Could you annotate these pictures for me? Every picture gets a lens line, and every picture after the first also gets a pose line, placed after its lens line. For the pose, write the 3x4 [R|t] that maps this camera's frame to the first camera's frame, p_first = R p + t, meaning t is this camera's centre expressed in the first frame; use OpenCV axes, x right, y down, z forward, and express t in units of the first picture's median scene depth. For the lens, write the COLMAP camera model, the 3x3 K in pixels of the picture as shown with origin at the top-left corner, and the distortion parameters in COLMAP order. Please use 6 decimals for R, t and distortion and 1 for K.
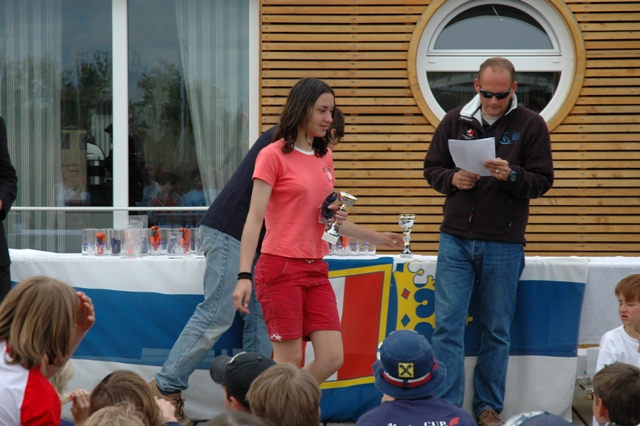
lens RADIAL K [[1959.7, 0, 322.4], [0, 1959.7, 212.4], [0, 0, 1]] dist [0.525762, 0.000000]
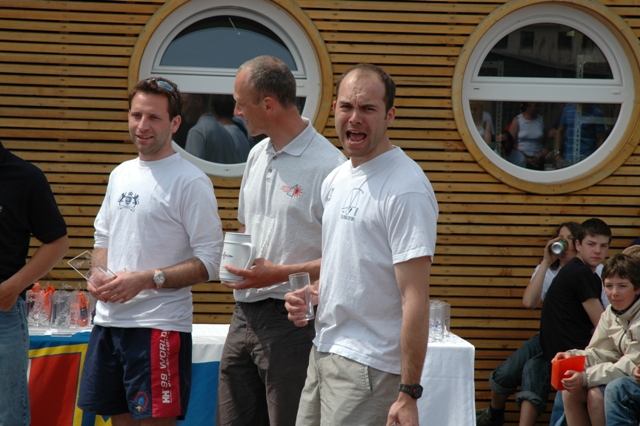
lens RADIAL K [[1959.7, 0, 320.1], [0, 1959.7, 216.2], [0, 0, 1]] dist [0.525762, 0.000000]
pose [[0.992978, 0.018087, 0.116906, 0.027101], [-0.020998, 0.999498, 0.023718, -0.039842], [-0.116419, -0.026007, 0.992860, 0.142198]]
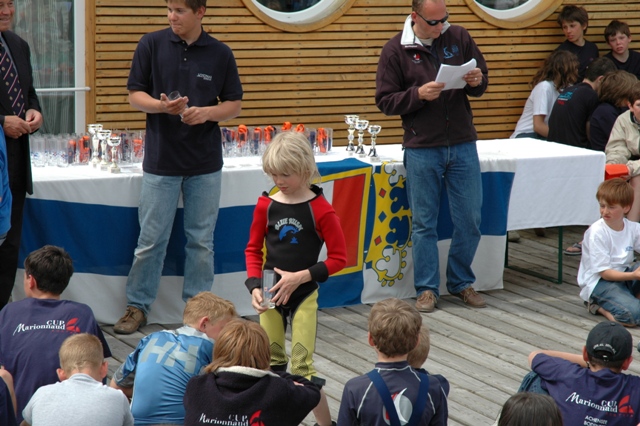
lens RADIAL K [[1959.7, 0, 331.0], [0, 1959.7, 205.9], [0, 0, 1]] dist [0.525762, 0.000000]
pose [[0.862850, -0.059541, 0.501940, -0.449239], [-0.011972, 0.990352, 0.138058, -0.086662], [-0.505317, -0.125133, 0.853813, 0.051069]]
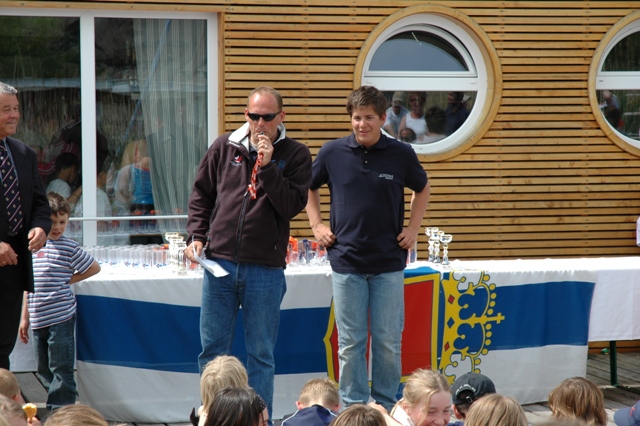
lens RADIAL K [[1959.7, 0, 324.6], [0, 1959.7, 216.1], [0, 0, 1]] dist [0.525762, 0.000000]
pose [[0.955526, -0.018734, 0.294310, -0.302225], [0.009867, 0.999452, 0.031585, -0.036421], [-0.294741, -0.027276, 0.955188, -0.060831]]
